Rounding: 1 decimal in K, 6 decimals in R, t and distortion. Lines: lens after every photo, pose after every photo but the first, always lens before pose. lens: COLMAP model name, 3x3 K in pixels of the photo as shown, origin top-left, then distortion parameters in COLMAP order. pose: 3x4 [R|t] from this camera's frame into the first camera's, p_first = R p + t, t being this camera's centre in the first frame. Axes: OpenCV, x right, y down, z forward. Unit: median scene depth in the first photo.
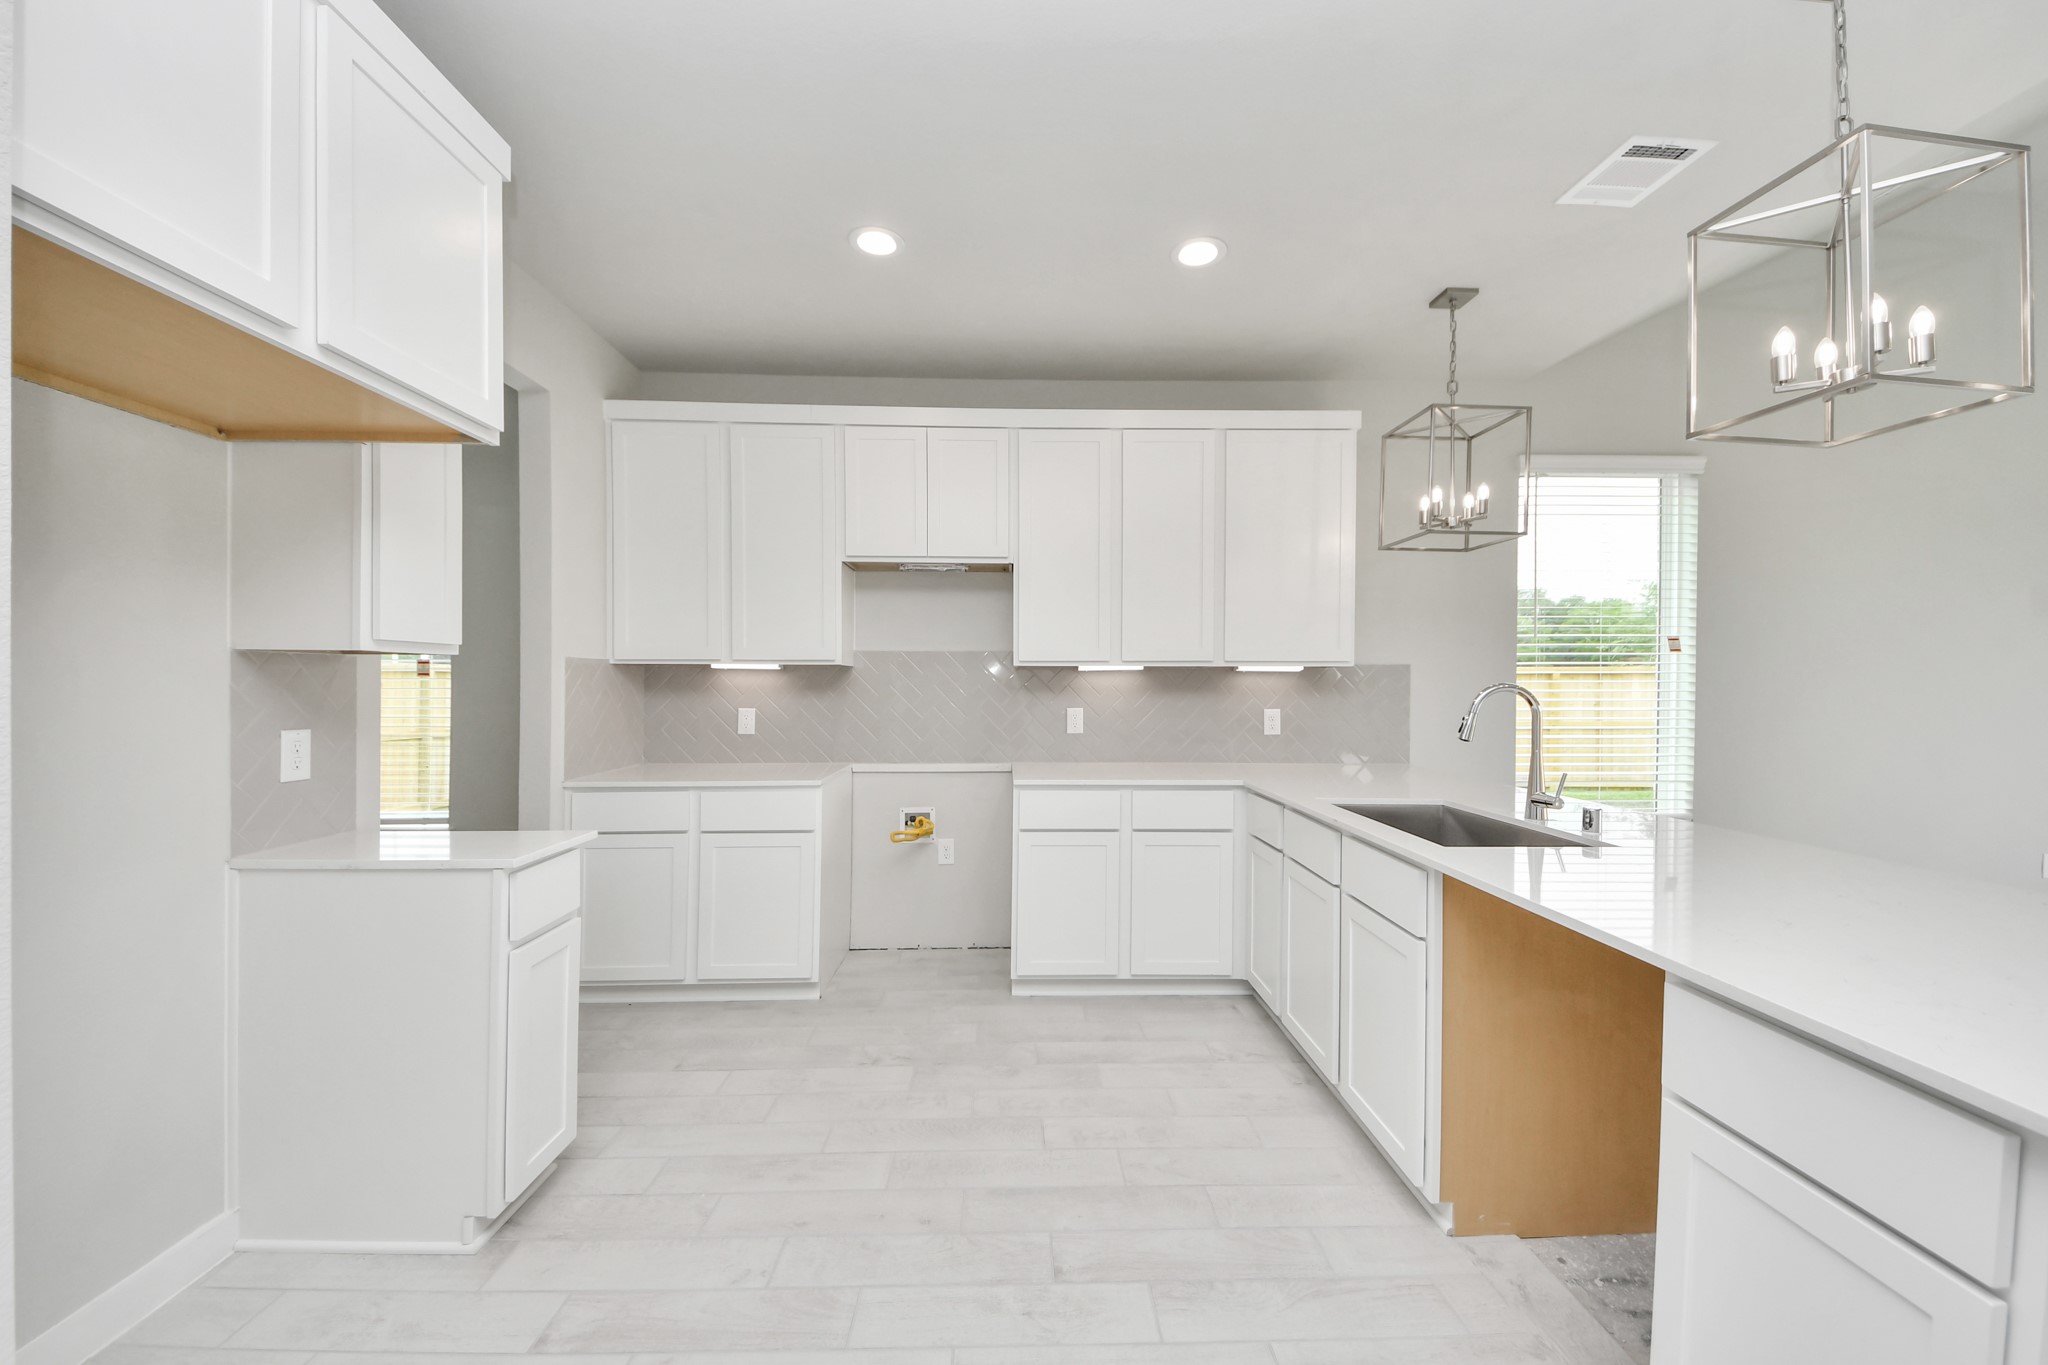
lens RADIAL K [[727.6, 0, 1015.8], [0, 727.6, 685.3], [0, 0, 1]] dist [0.000724, -0.006751]
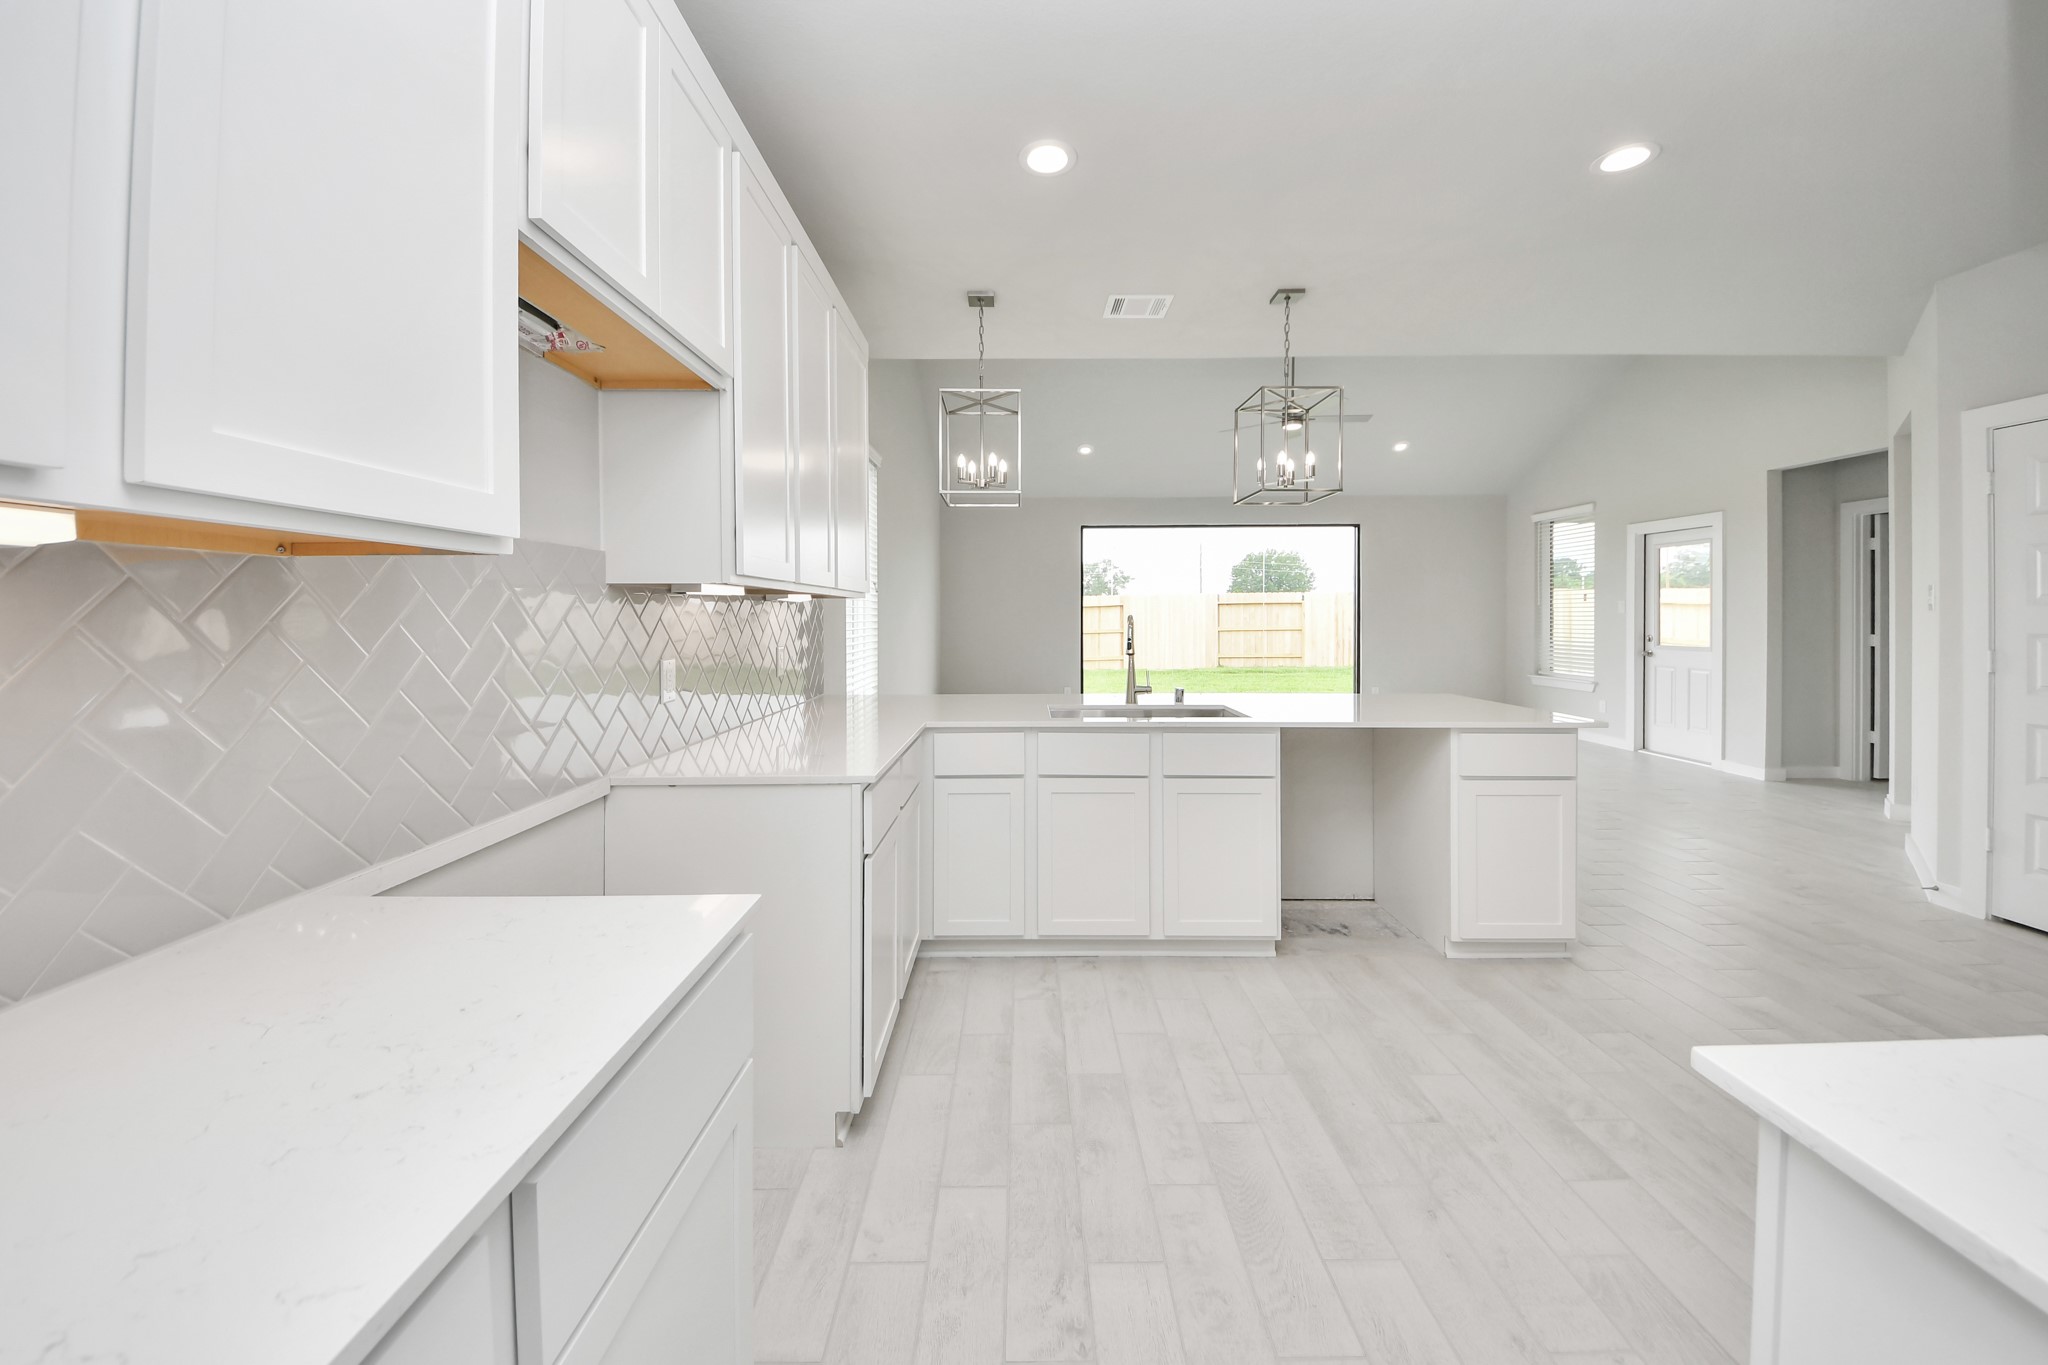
lens RADIAL K [[735.8, 0, 1011.3], [0, 735.8, 619.4], [0, 0, 1]] dist [0.000279, -0.007178]
pose [[0.057367, -0.008228, 0.998319, -0.684550], [0.012020, 0.999899, 0.007551, -0.003480], [-0.998281, 0.011566, 0.057460, 0.957392]]
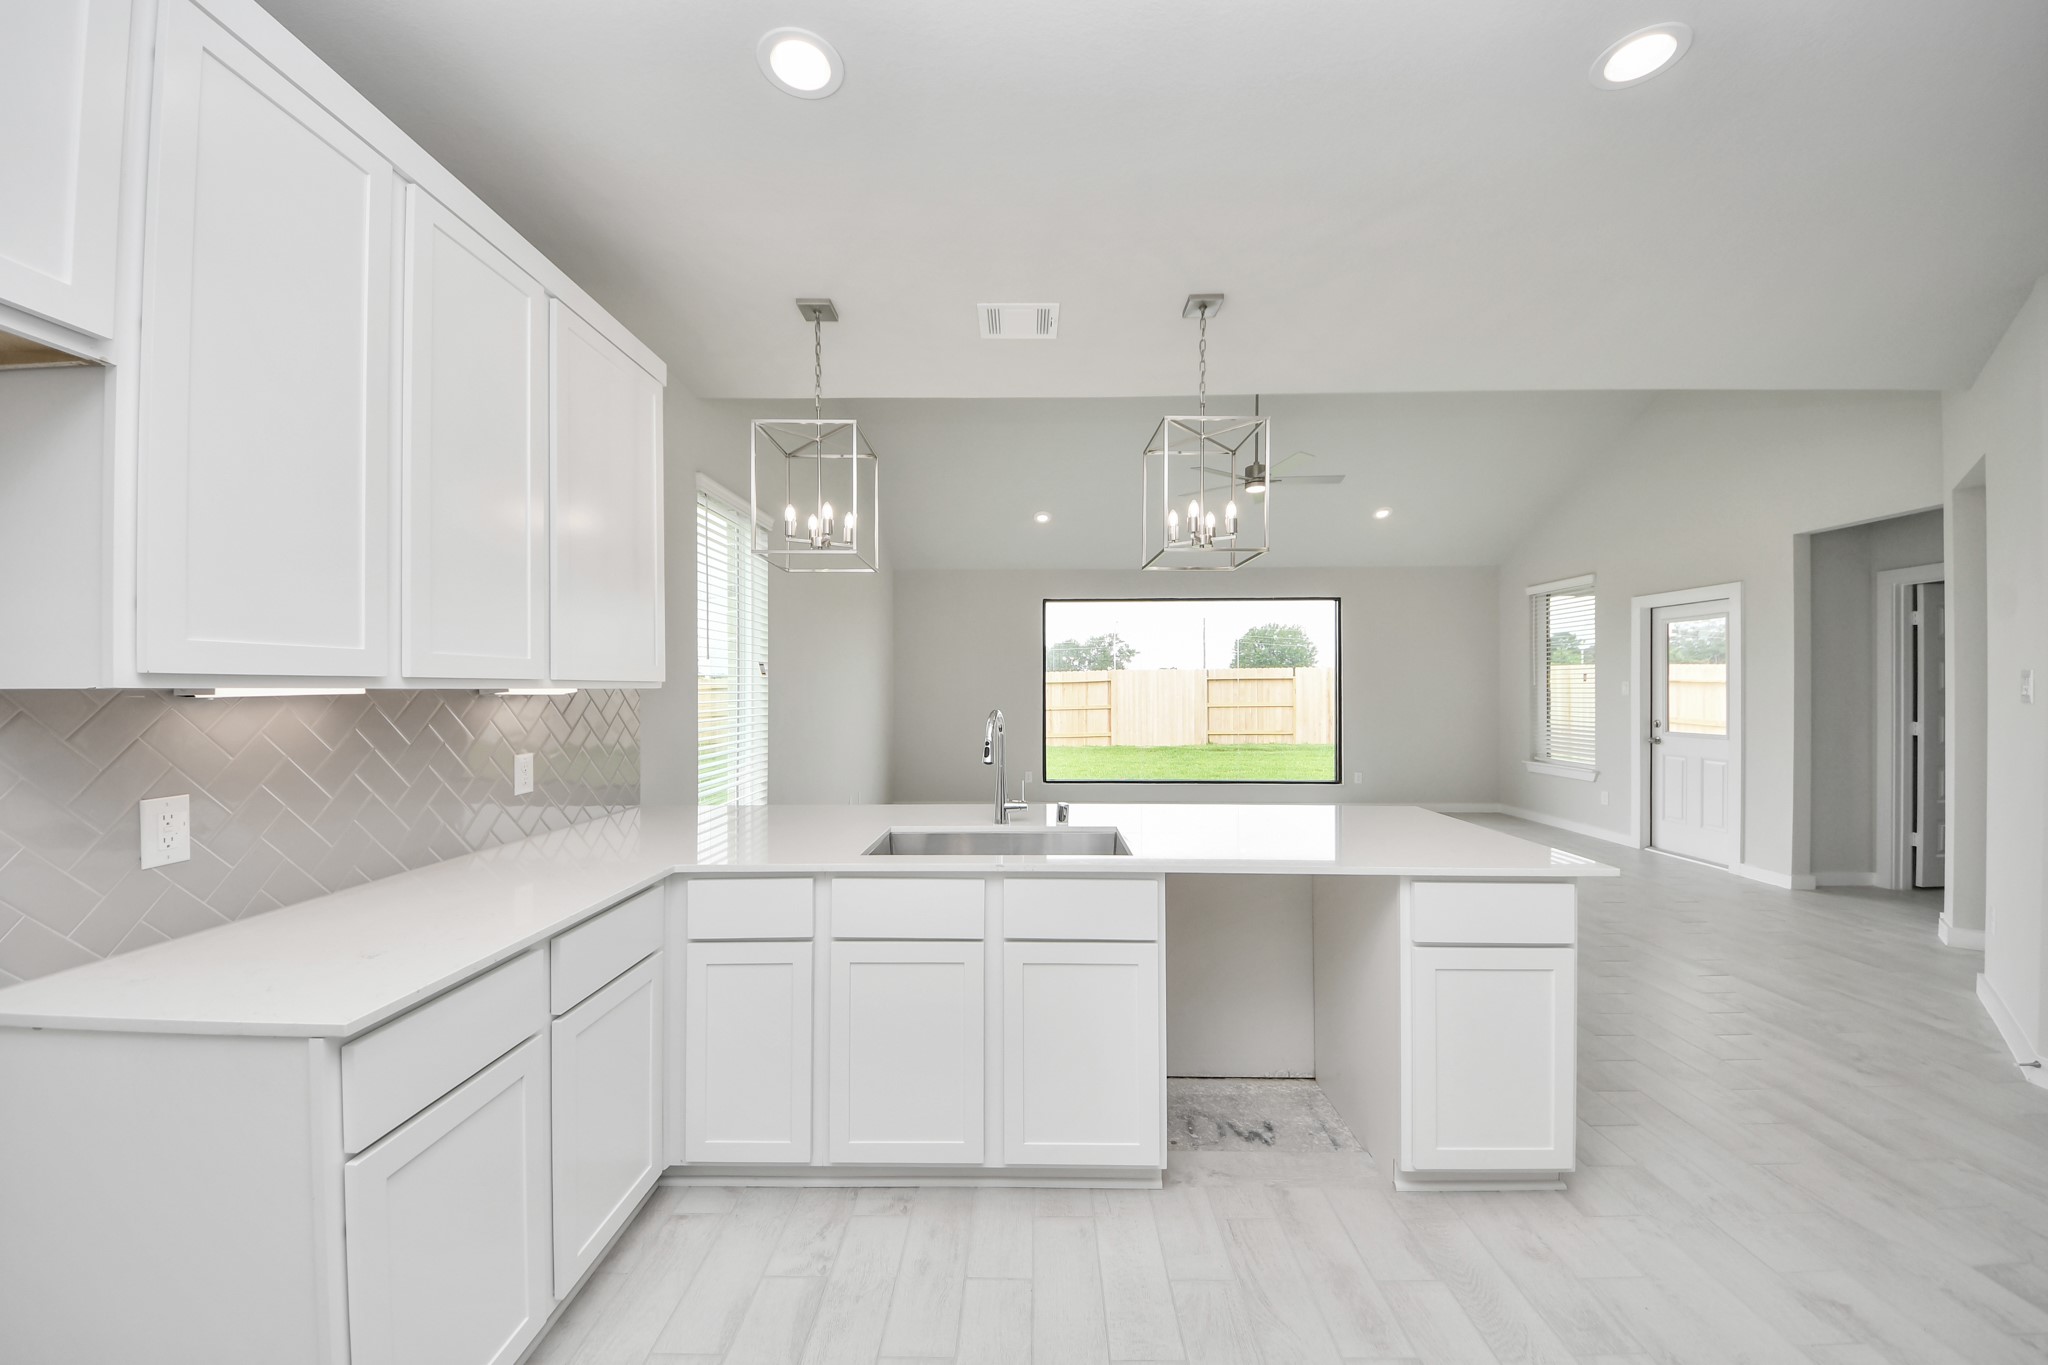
lens RADIAL K [[727.6, 0, 1015.8], [0, 727.6, 685.3], [0, 0, 1]] dist [0.000724, -0.006751]
pose [[0.058194, 0.001419, 0.998304, -0.375618], [0.011503, 0.999932, -0.002092, -0.030866], [-0.998239, 0.011606, 0.058174, 0.744599]]
